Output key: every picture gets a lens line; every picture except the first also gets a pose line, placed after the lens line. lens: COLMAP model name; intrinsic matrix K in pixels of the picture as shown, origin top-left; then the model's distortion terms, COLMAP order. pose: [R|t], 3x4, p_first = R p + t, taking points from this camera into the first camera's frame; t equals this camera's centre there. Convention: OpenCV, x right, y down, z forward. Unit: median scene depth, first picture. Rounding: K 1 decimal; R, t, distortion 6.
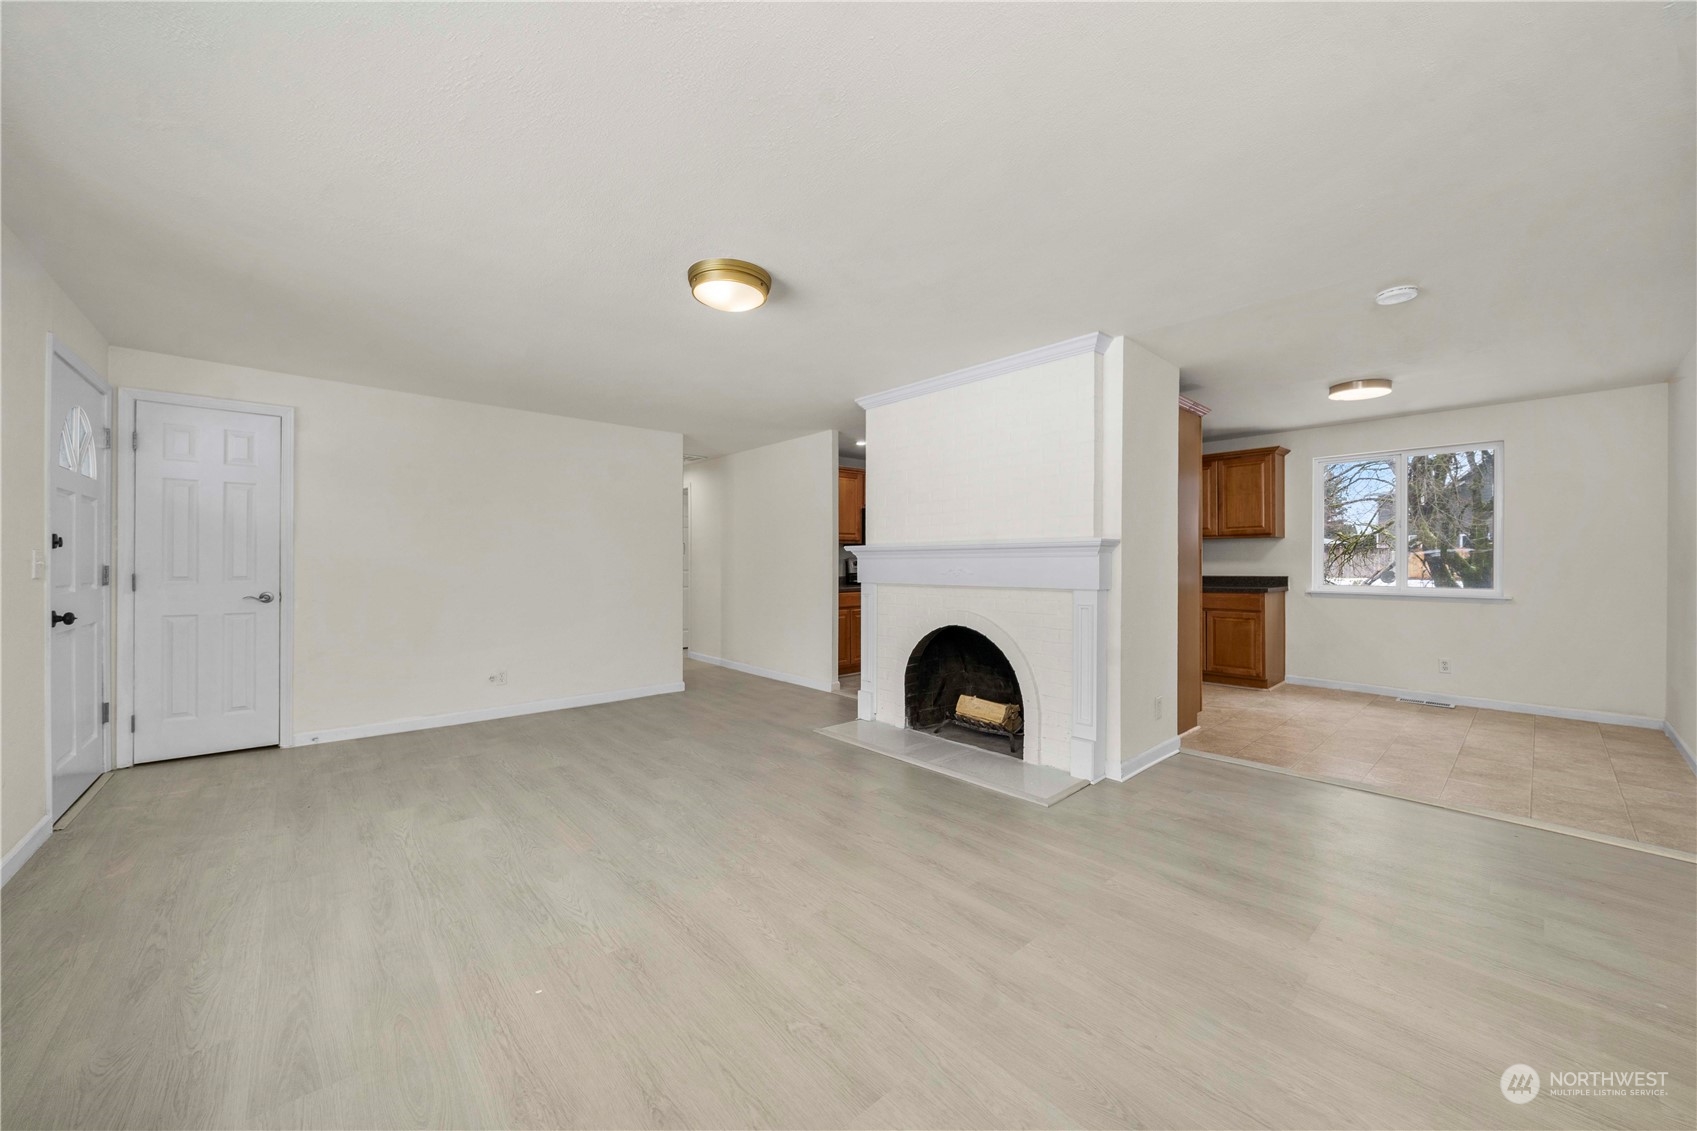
lens RADIAL K [[623.0, 0, 848.5], [0, 623.0, 565.5], [0, 0, 1]] dist [-0.006472, 0.000391]
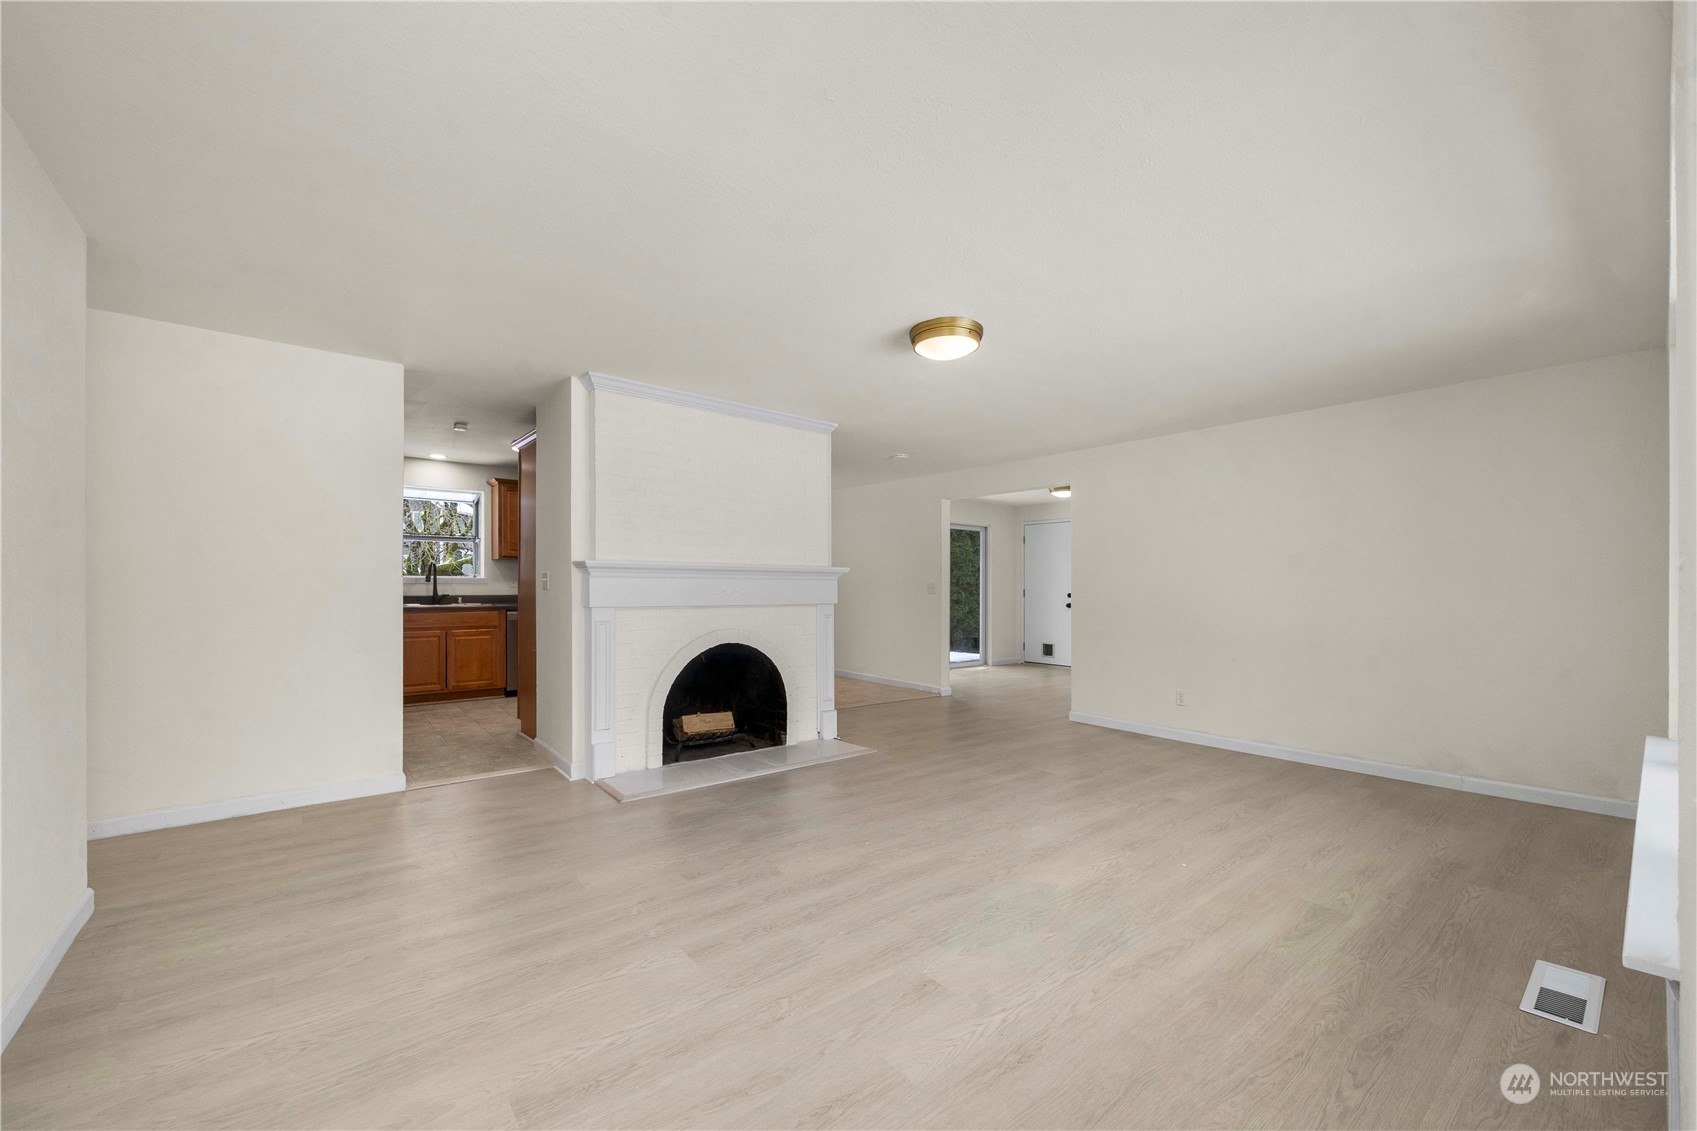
lens RADIAL K [[672.5, 0, 834.7], [0, 672.5, 581.2], [0, 0, 1]] dist [-0.002429, -0.000325]
pose [[0.052397, 0.006634, 0.998604, -0.883254], [-0.004464, 0.999969, -0.006409, -0.001467], [-0.998616, -0.004122, 0.052425, 0.710411]]
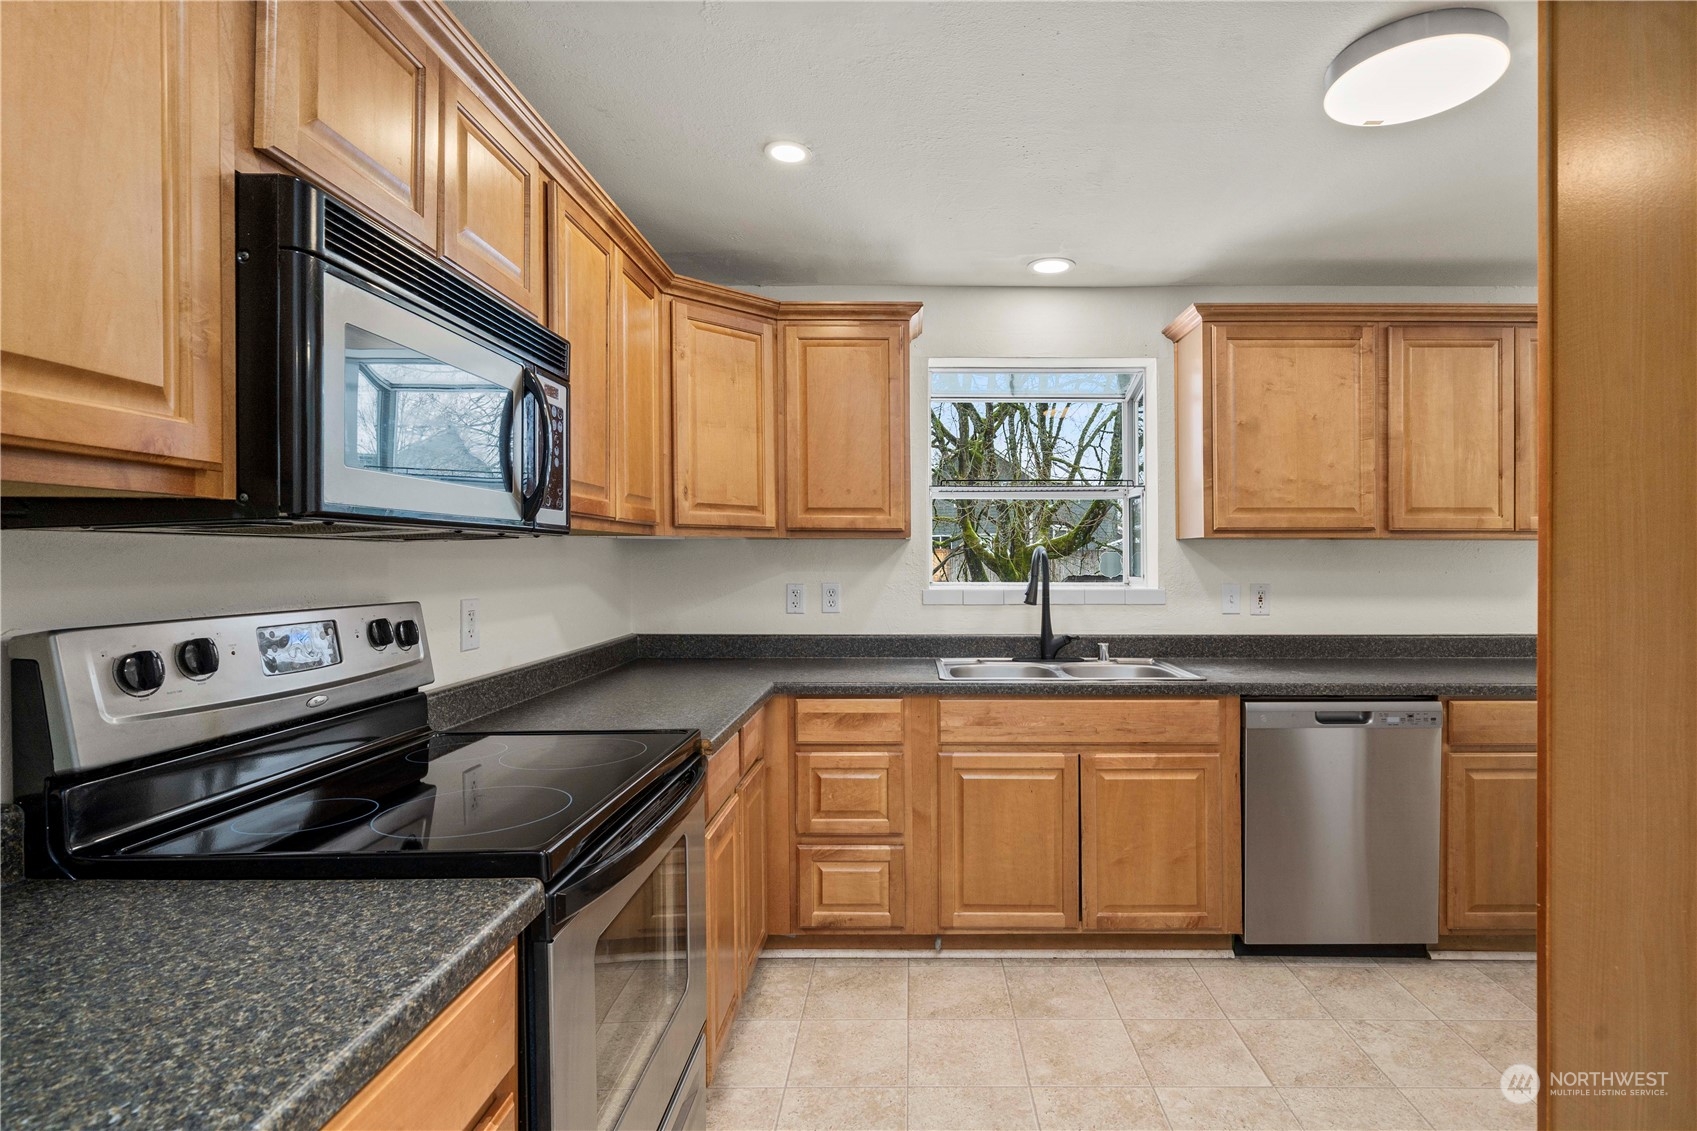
lens RADIAL K [[826.1, 0, 911.4], [0, 826.1, 563.4], [0, 0, 1]] dist [0.002496, 0.000335]
pose [[0.661543, 0.002499, 0.749903, -0.004604], [-0.003795, 0.999993, 0.000016, -0.038527], [-0.749898, -0.002857, 0.661547, 1.321905]]
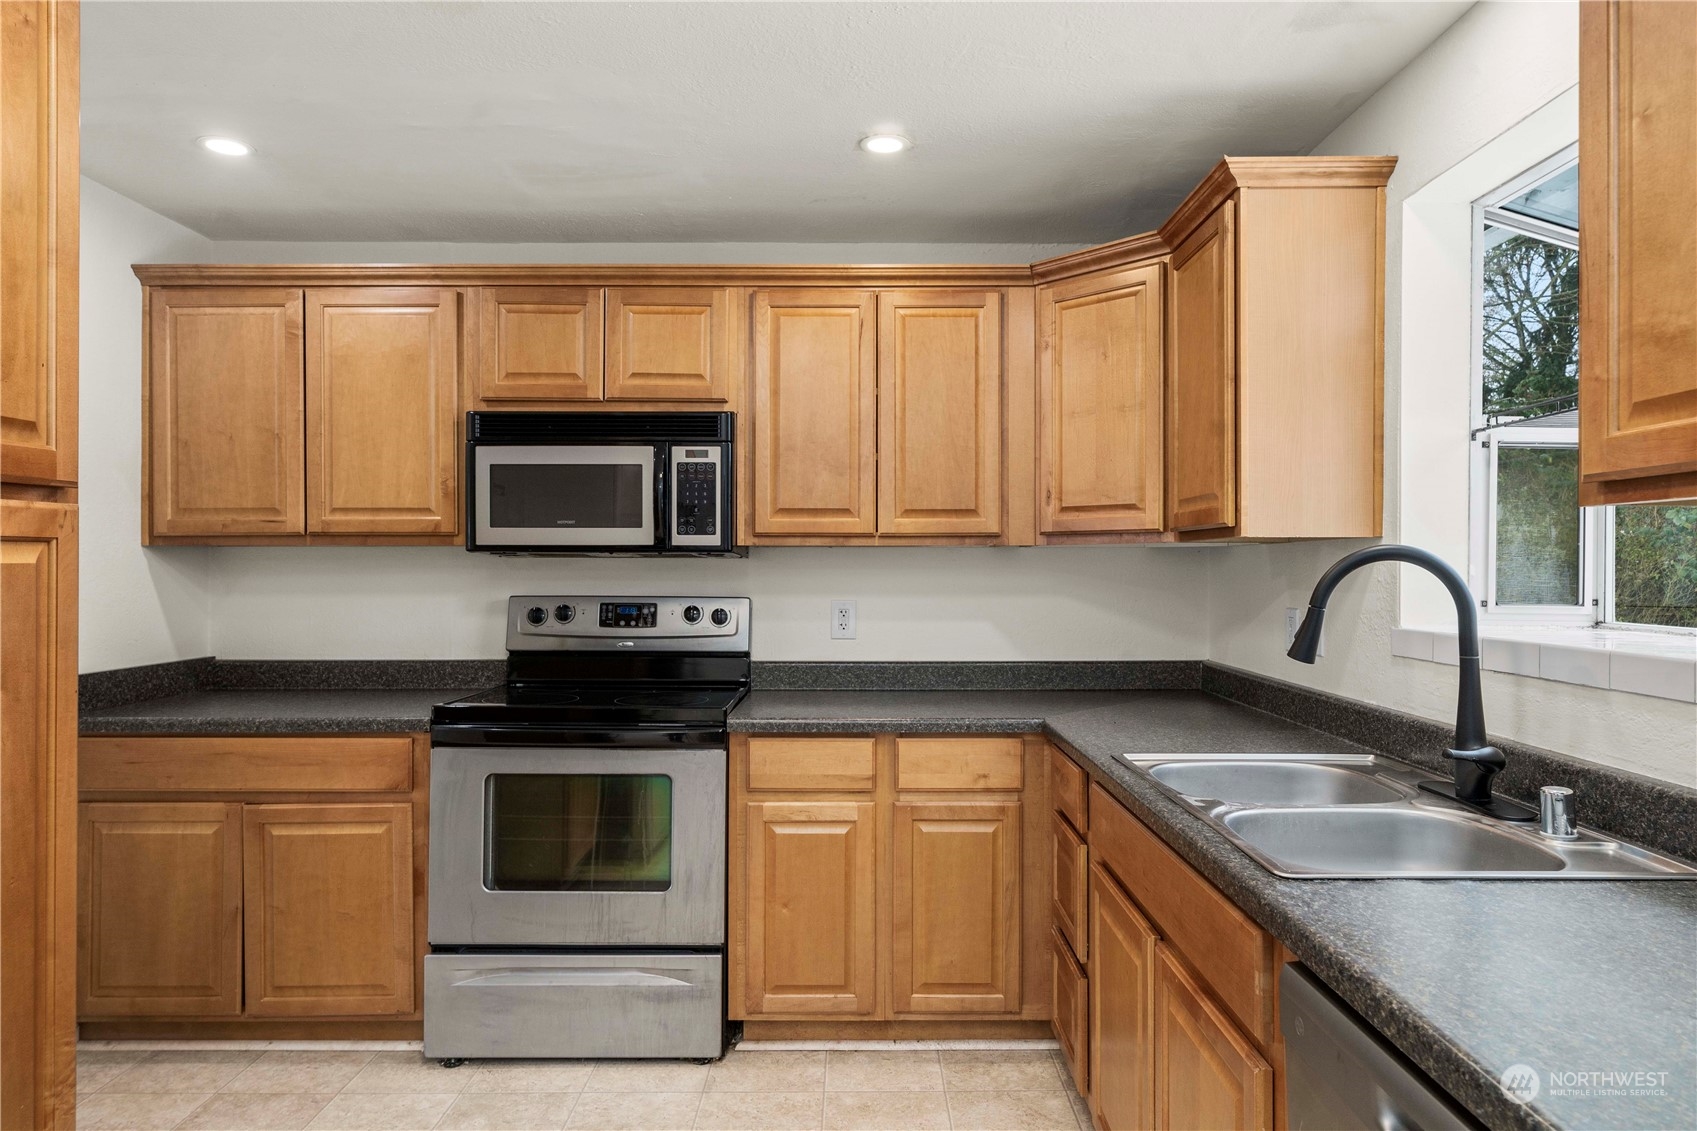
lens RADIAL K [[1010.3, 0, 848.5], [0, 1010.3, 565.5], [0, 0, 1]] dist [-0.000405, -0.000120]
pose [[0.749528, 0.005294, -0.661951, 0.704250], [-0.006698, 0.999977, 0.000413, -0.043782], [0.661938, 0.004125, 0.749547, 1.254469]]
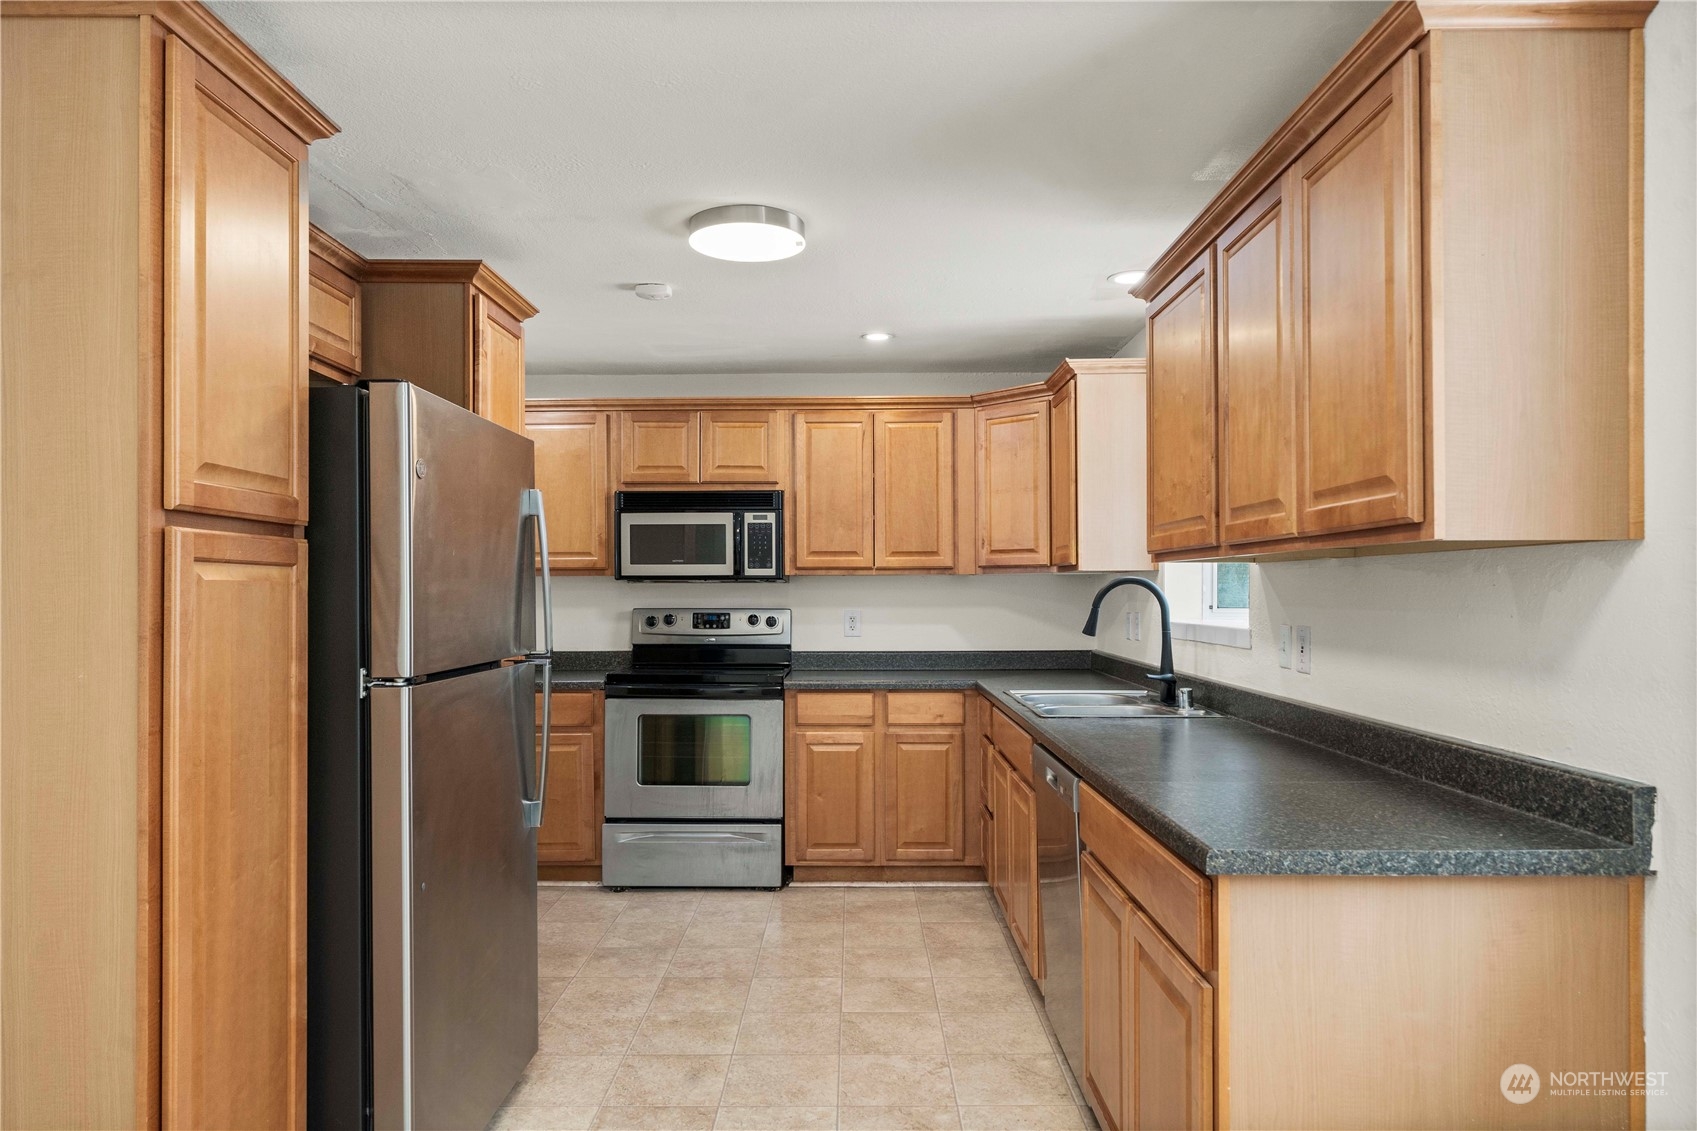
lens RADIAL K [[1061.0, 0, 848.5], [0, 1061.0, 565.5], [0, 0, 1]] dist [-0.001249, -0.000832]
pose [[0.750748, -0.011539, -0.660487, 0.996849], [-0.001793, 0.999808, -0.019505, -0.044893], [0.660586, 0.015827, 0.750584, 0.907083]]
